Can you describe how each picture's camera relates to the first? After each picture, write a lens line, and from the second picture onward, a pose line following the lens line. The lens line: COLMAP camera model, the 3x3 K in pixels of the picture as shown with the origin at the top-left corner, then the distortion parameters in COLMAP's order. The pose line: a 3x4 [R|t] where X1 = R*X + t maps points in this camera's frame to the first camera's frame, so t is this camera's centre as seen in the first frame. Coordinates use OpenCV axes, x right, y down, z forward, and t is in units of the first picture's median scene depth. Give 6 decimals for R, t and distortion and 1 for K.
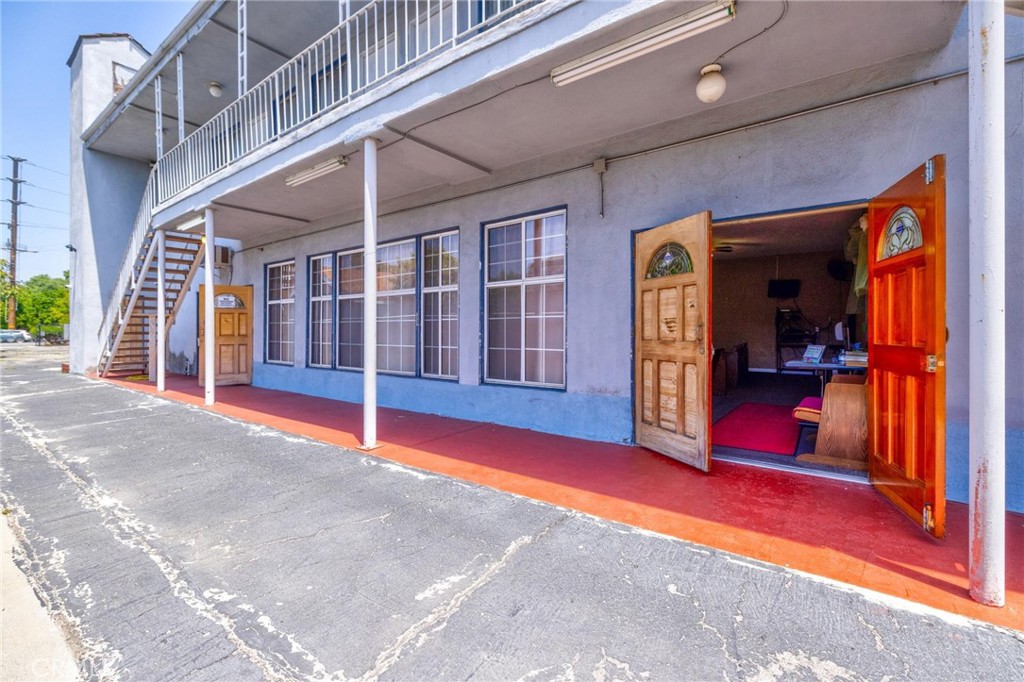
lens RADIAL K [[434.7, 0, 519.4], [0, 434.7, 335.1], [0, 0, 1]] dist [-0.002689, 0.001754]
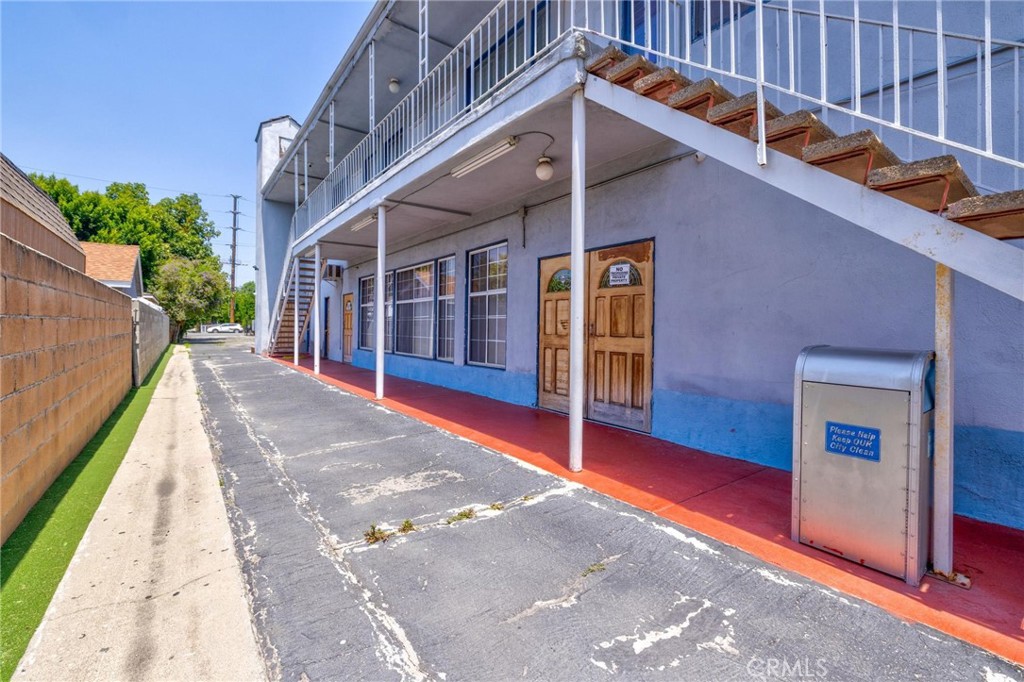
lens RADIAL K [[434.7, 0, 507.2], [0, 434.7, 337.1], [0, 0, 1]] dist [-0.002689, 0.001754]
pose [[0.954411, 0.018274, -0.297937, 0.470175], [-0.015211, 0.999805, 0.012596, 0.002763], [0.298109, -0.007490, 0.954502, -0.314473]]
